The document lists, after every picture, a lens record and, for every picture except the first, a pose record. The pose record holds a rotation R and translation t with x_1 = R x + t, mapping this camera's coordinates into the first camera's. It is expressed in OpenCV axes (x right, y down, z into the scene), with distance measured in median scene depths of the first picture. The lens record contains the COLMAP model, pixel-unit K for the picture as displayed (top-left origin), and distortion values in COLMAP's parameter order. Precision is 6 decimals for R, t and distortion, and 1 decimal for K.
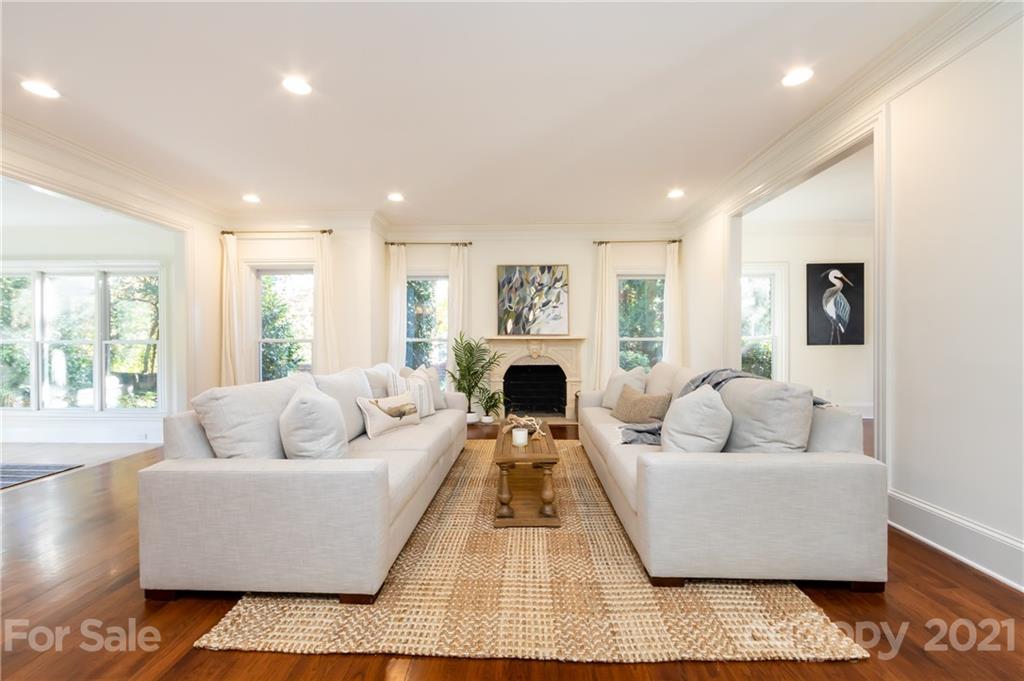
lens RADIAL K [[402.8, 0, 512.0], [0, 402.8, 341.6], [0, 0, 1]] dist [0.000411, -0.000422]
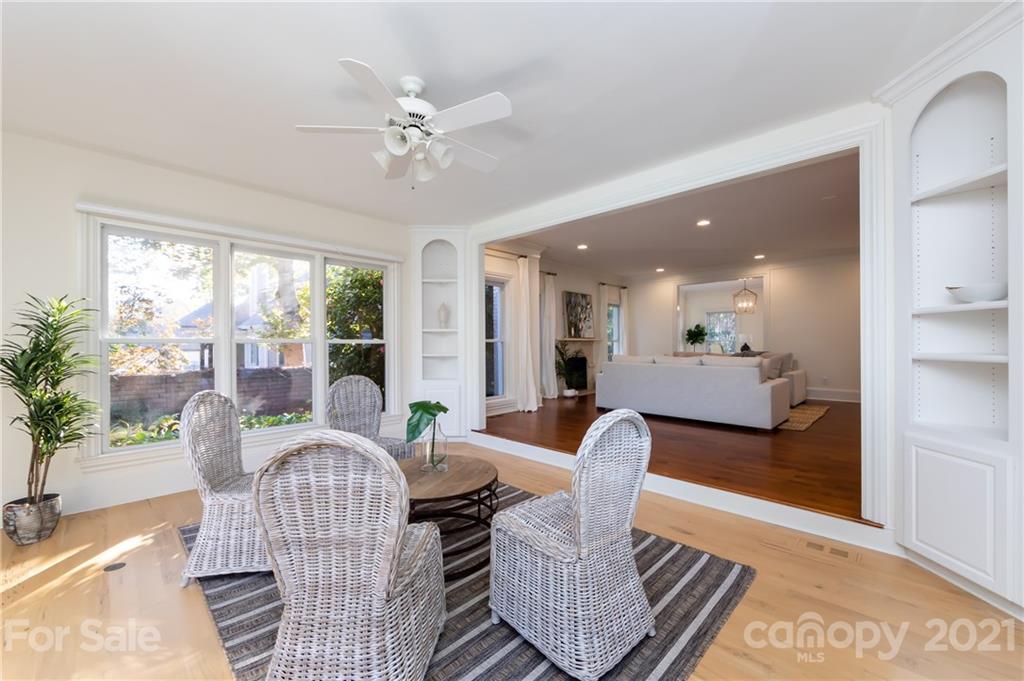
lens RADIAL K [[402.8, 0, 512.1], [0, 402.8, 342.1], [0, 0, 1]] dist [0.000411, -0.000422]
pose [[0.680498, 0.002852, 0.732744, -1.267651], [0.003471, 0.999969, -0.007115, 0.009192], [-0.732741, 0.007385, 0.680467, 0.134566]]
